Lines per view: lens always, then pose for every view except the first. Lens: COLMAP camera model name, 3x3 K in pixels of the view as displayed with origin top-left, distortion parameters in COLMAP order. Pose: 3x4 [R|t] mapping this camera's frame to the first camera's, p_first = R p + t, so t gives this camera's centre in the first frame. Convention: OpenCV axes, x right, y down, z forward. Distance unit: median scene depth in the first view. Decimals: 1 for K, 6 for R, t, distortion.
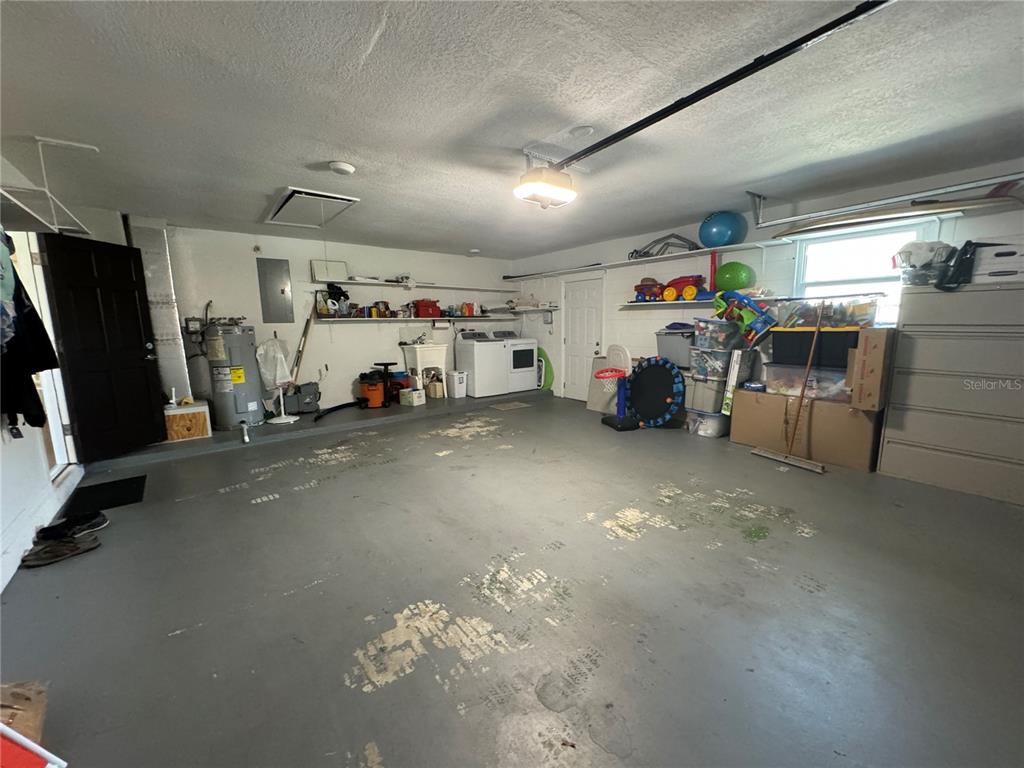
lens RADIAL K [[407.6, 0, 515.5], [0, 407.6, 386.5], [0, 0, 1]] dist [-0.002421, 0.000372]
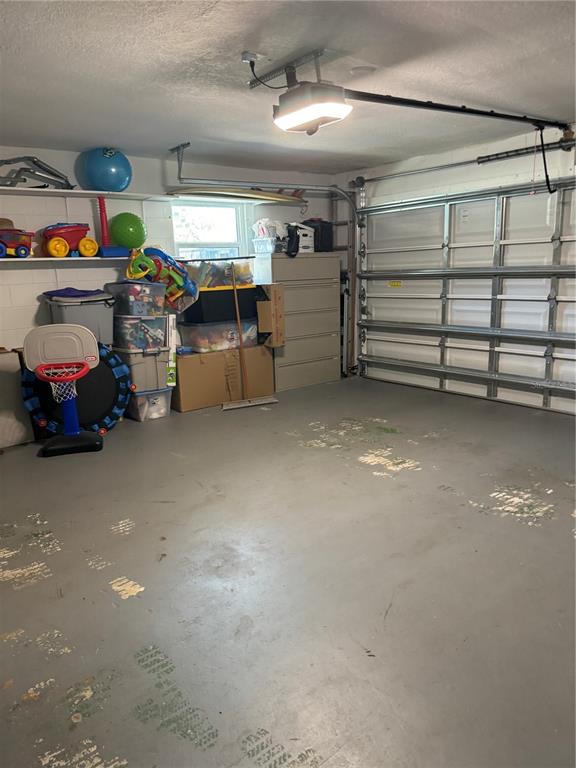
lens RADIAL K [[546.6, 0, 288.0], [0, 546.6, 380.1], [0, 0, 1]] dist [0.057503, -0.028737]
pose [[-0.014549, -0.192679, 0.981154, -0.837864], [0.191724, 0.962513, 0.191861, -0.158227], [-0.981341, 0.190902, 0.022938, 0.883731]]
